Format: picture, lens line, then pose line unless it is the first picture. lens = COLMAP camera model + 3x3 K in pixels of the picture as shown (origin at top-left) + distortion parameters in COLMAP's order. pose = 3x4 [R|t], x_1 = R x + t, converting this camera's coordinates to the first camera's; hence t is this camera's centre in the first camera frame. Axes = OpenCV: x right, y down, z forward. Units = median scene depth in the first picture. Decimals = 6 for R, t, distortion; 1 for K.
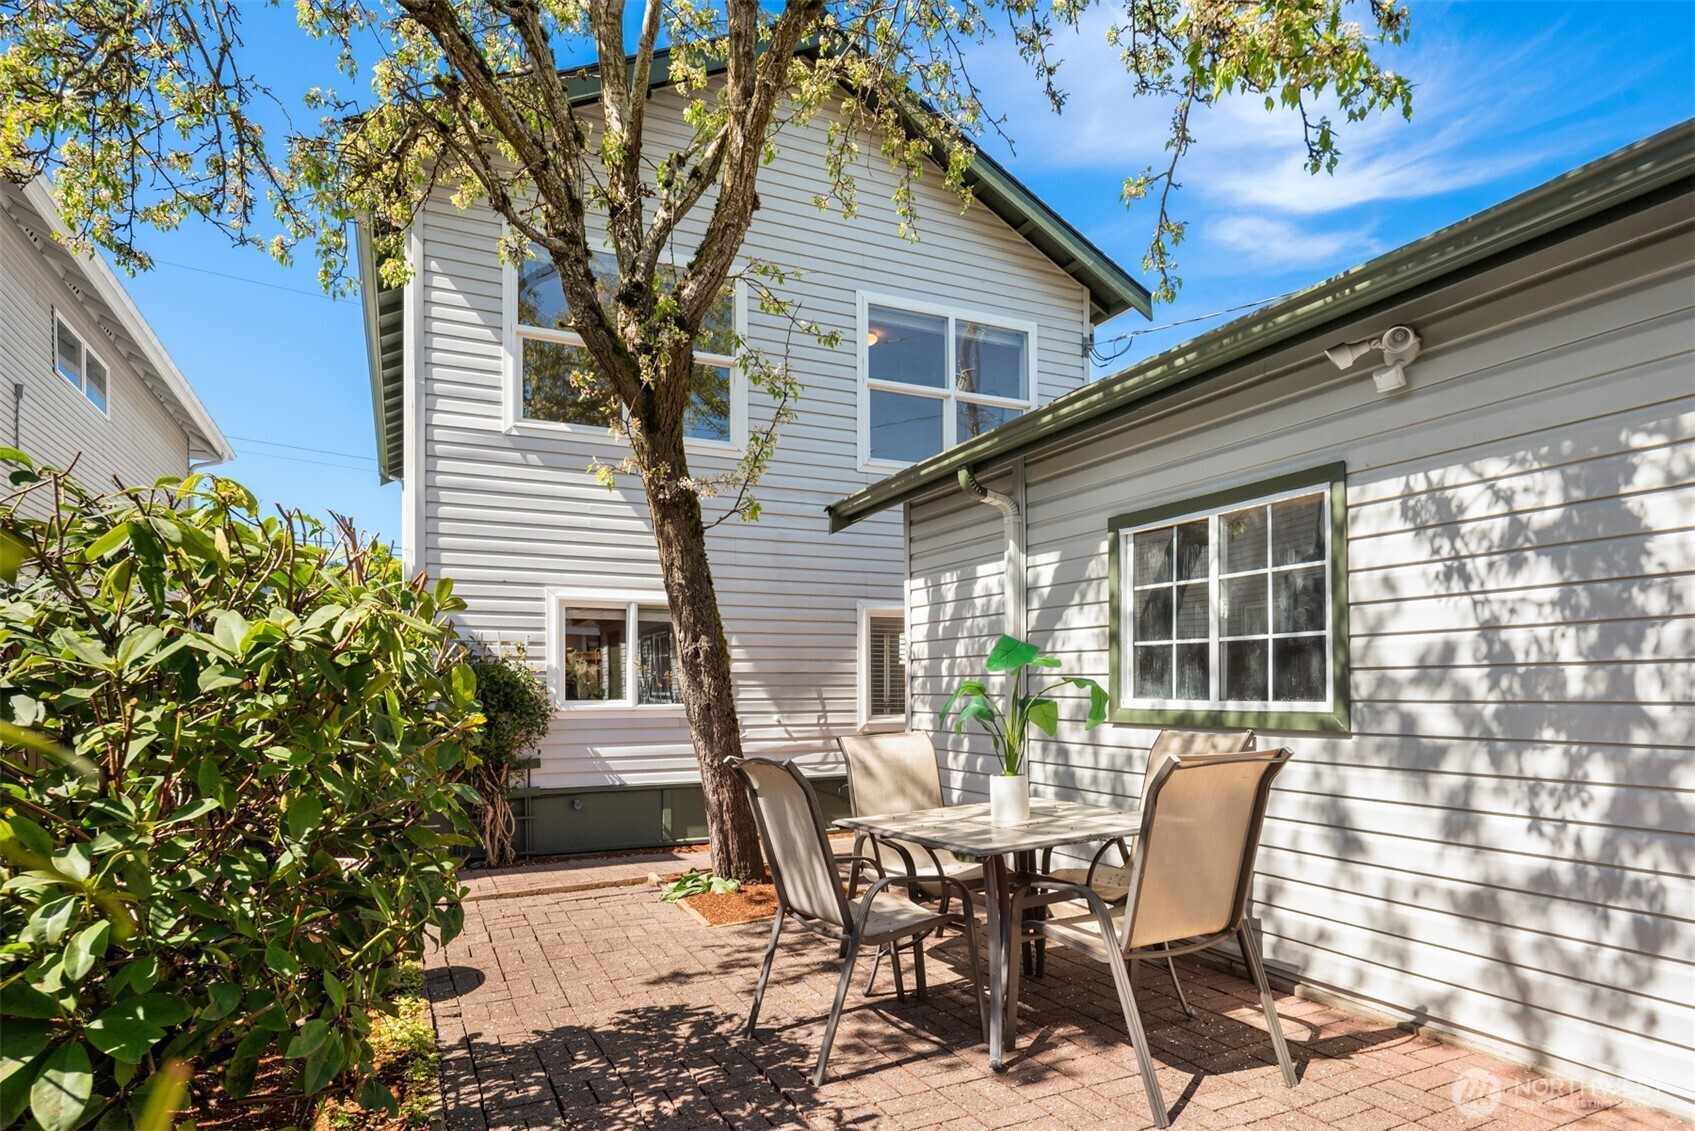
lens RADIAL K [[929.4, 0, 842.8], [0, 929.4, 684.2], [0, 0, 1]] dist [-0.002784, -0.001404]
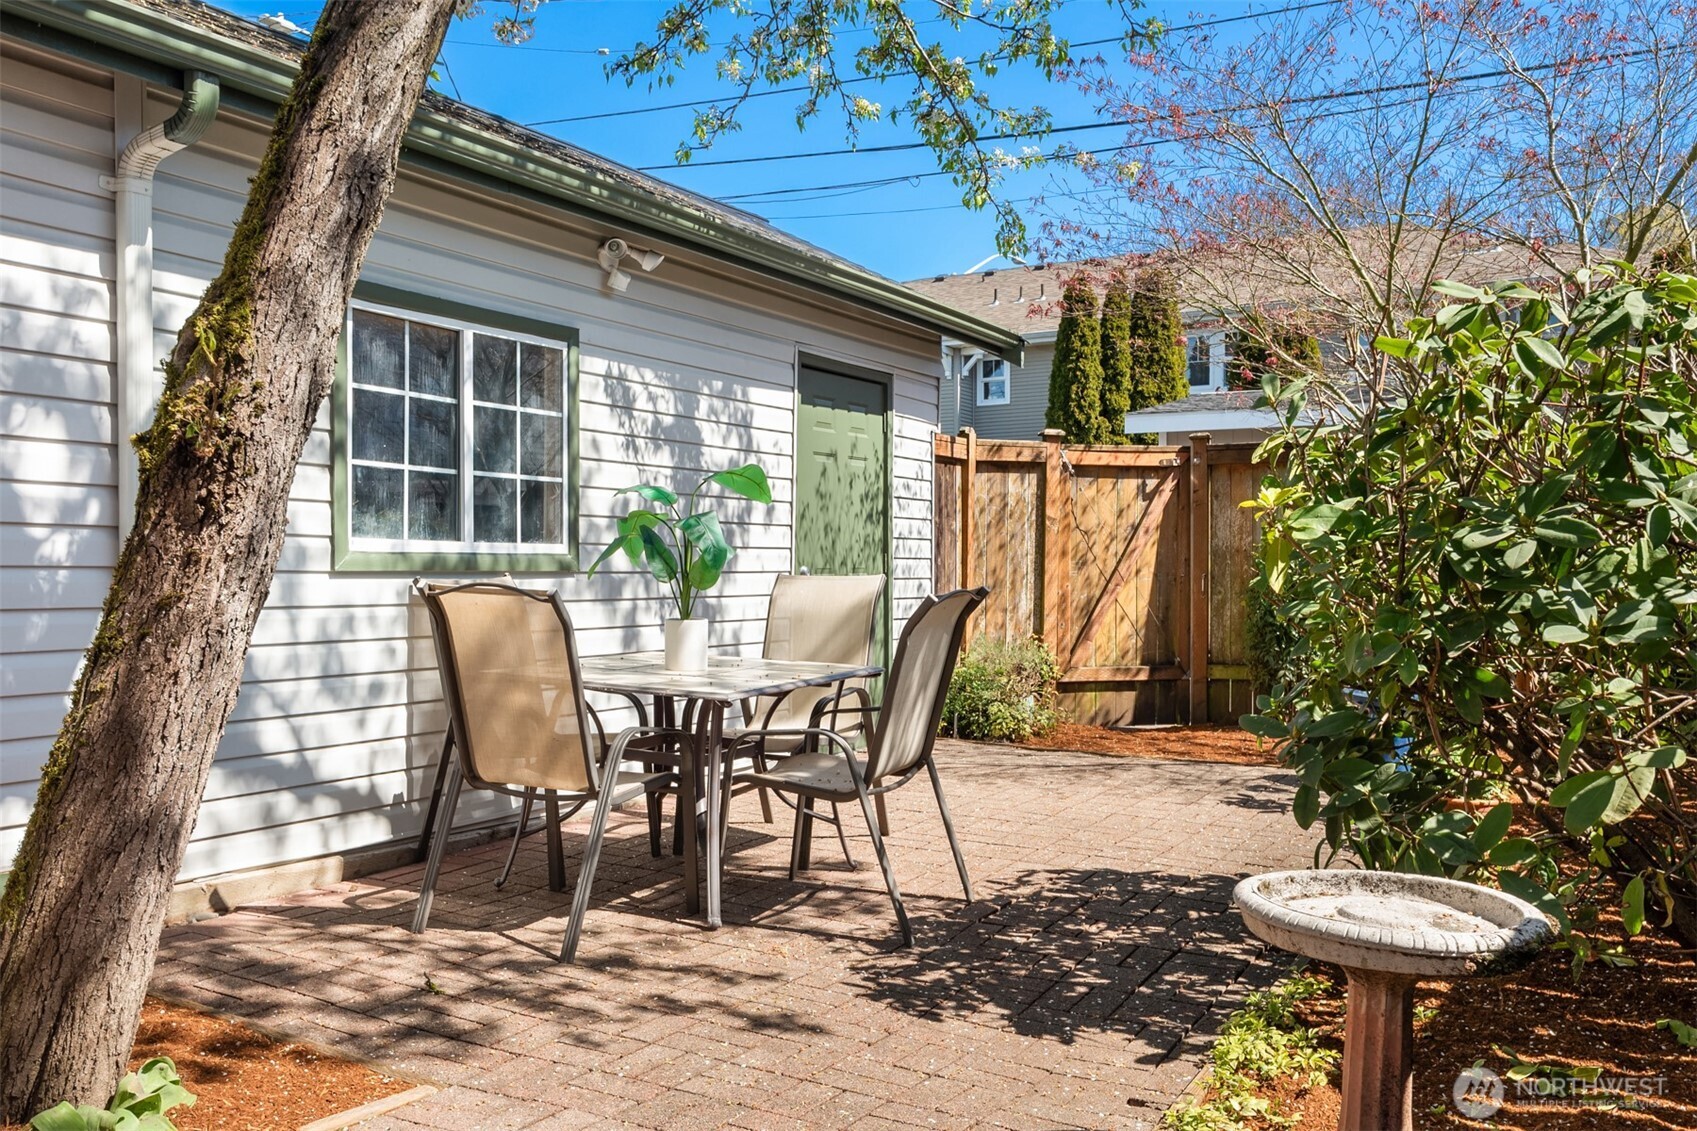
lens RADIAL K [[1482.8, 0, 846.5], [0, 1482.8, 581.4], [0, 0, 1]] dist [0.005186, 0.006668]
pose [[-0.581843, 0.003413, 0.813294, -1.021793], [0.002752, 0.999994, -0.002228, 0.064076], [-0.813296, 0.000942, -0.581849, 1.644736]]
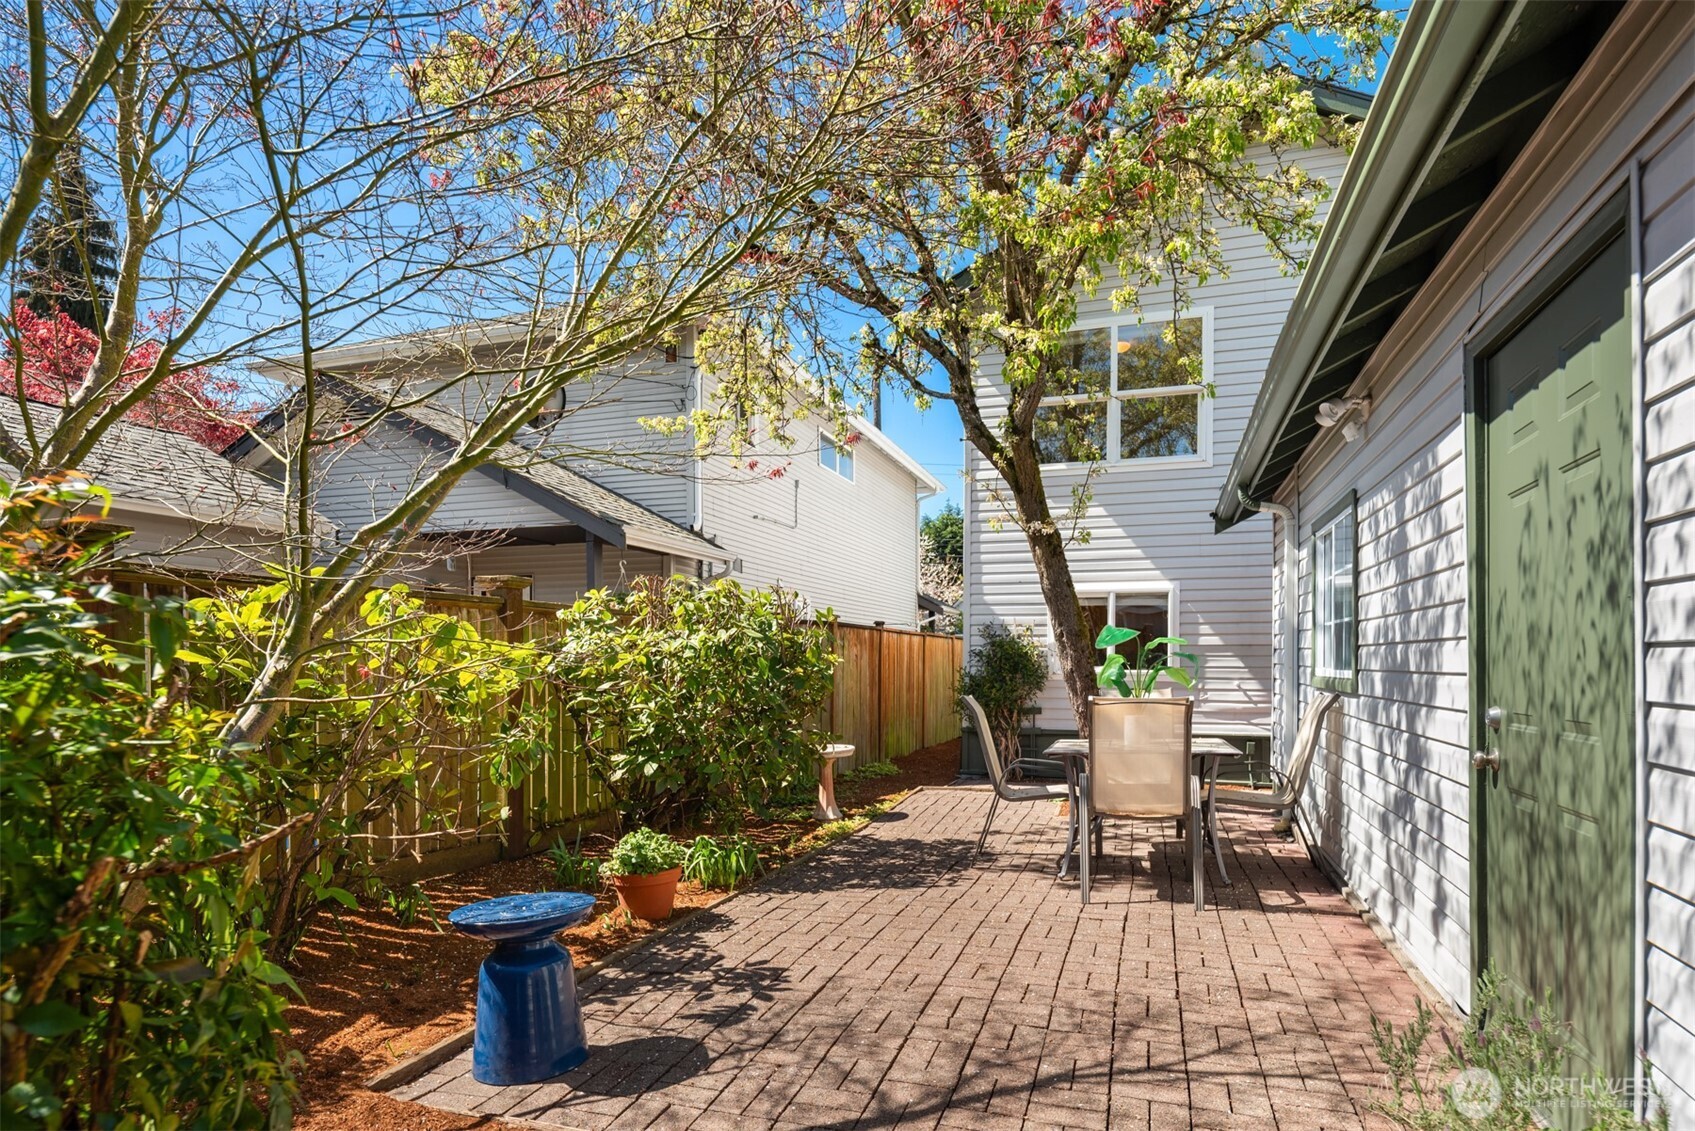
lens RADIAL K [[929.4, 0, 826.6], [0, 929.4, 664.7], [0, 0, 1]] dist [-0.002784, -0.001404]
pose [[0.706551, 0.009311, -0.707601, 0.882739], [0.000539, 0.999906, 0.013696, -0.008747], [0.707662, -0.010058, 0.706480, -0.437345]]
